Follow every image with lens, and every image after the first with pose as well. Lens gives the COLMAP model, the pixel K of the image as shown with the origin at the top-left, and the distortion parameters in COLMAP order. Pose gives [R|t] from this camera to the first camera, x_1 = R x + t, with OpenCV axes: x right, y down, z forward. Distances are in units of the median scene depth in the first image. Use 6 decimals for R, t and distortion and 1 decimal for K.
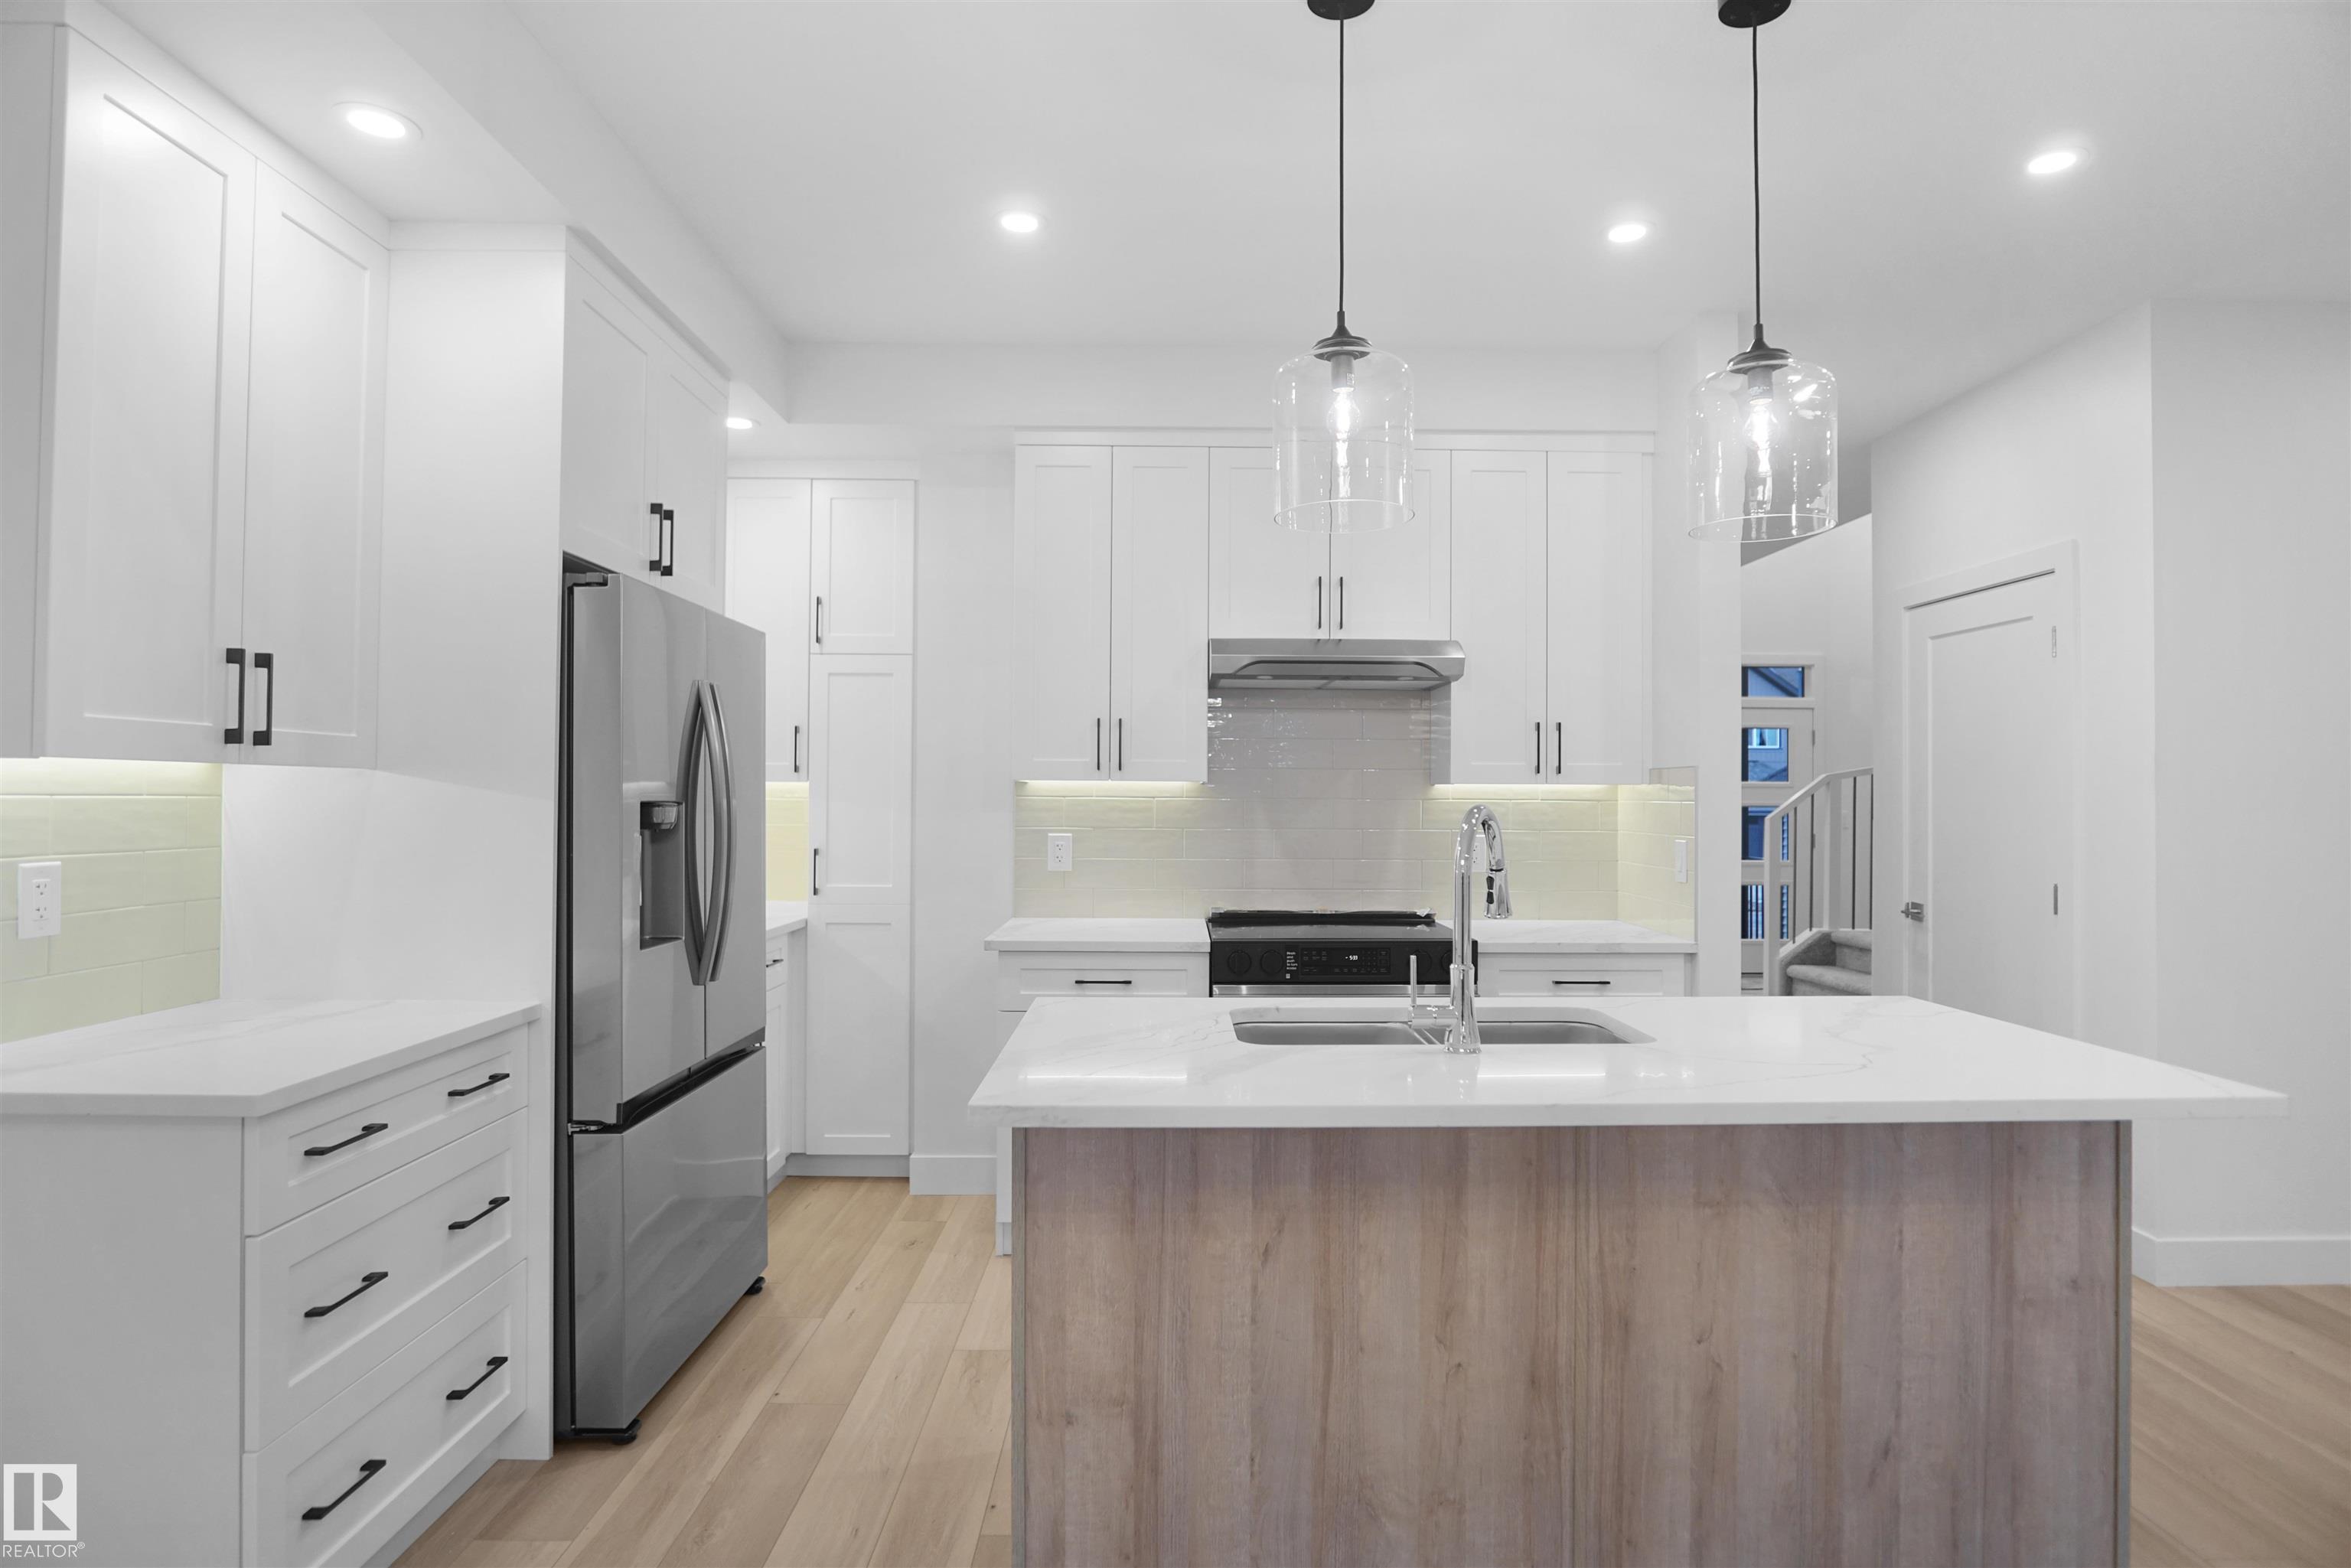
lens RADIAL K [[1293.8, 0, 1209.0], [0, 1293.8, 759.7], [0, 0, 1]] dist [-0.016227, -0.000236]
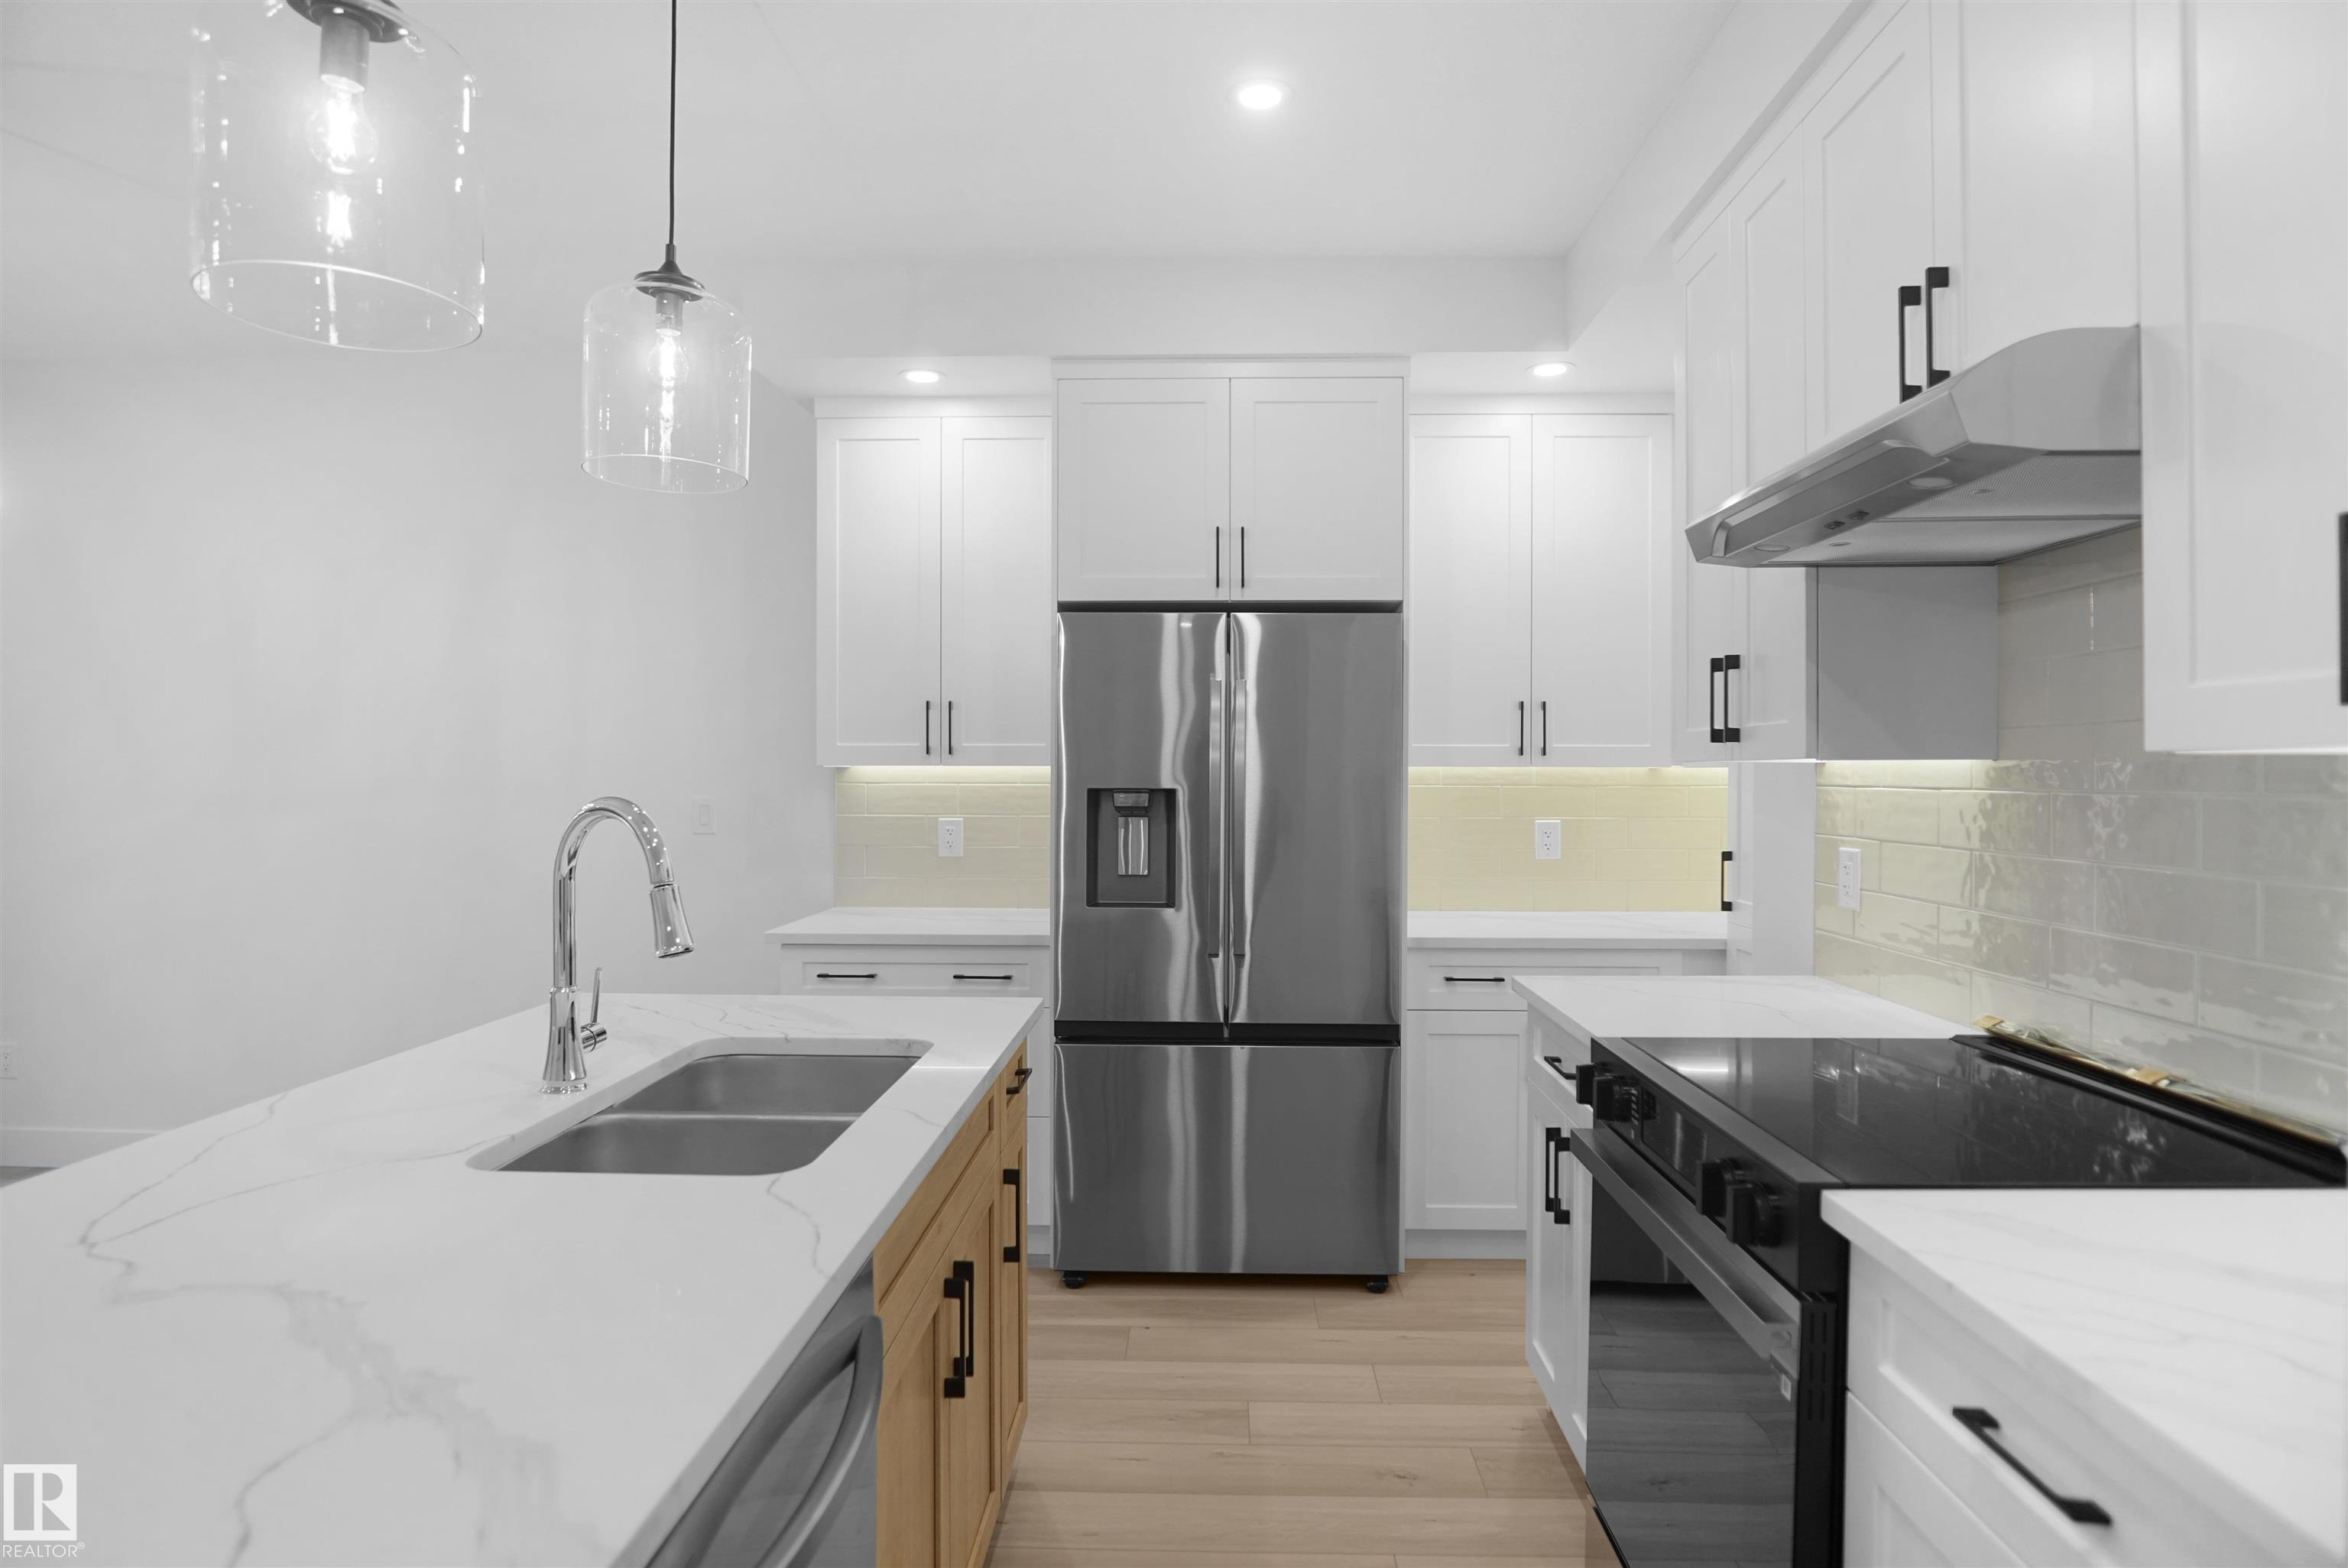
lens RADIAL K [[1284.7, 0, 1170.3], [0, 1284.7, 771.4], [0, 0, 1]] dist [0.002039, 0.000456]
pose [[-0.054394, -0.006632, -0.998498, 0.882992], [0.026692, 0.999611, -0.008093, 0.030049], [0.998163, -0.027093, -0.054195, 1.260547]]
